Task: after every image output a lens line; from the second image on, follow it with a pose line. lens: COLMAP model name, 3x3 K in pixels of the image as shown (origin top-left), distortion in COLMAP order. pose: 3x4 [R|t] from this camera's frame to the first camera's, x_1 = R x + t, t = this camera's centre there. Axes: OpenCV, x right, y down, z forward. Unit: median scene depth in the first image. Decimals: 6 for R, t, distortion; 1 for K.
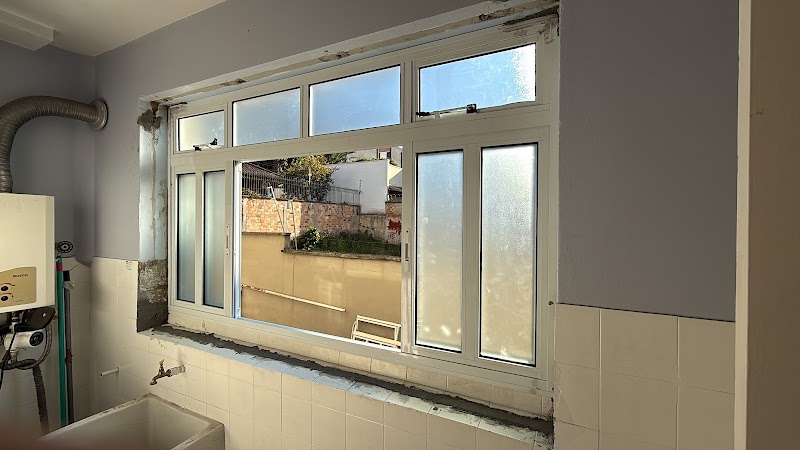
lens RADIAL K [[332.1, 0, 400.0], [0, 332.1, 225.0], [0, 0, 1]] dist [-0.000423, -0.000438]
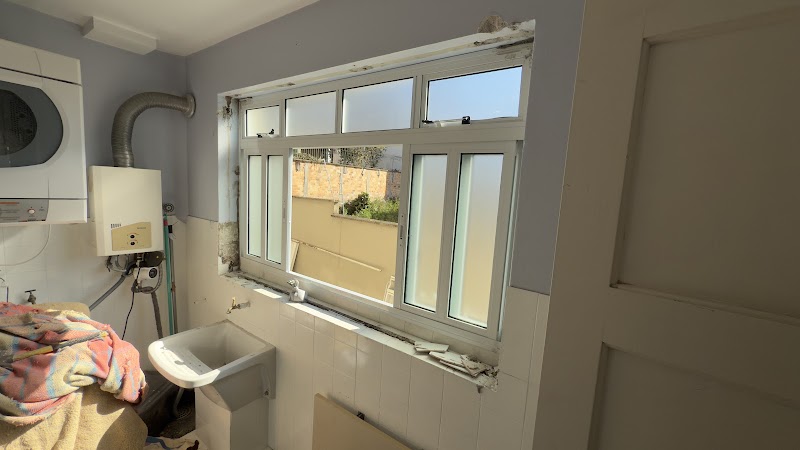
lens RADIAL K [[315.0, 0, 400.0], [0, 315.0, 225.0], [0, 0, 1]] dist [-0.000512, 0.000070]
pose [[0.986875, 0.067342, -0.146772, 0.113440], [-0.051387, 0.992612, 0.109915, -0.057467], [0.153090, -0.100930, 0.983045, -0.125753]]
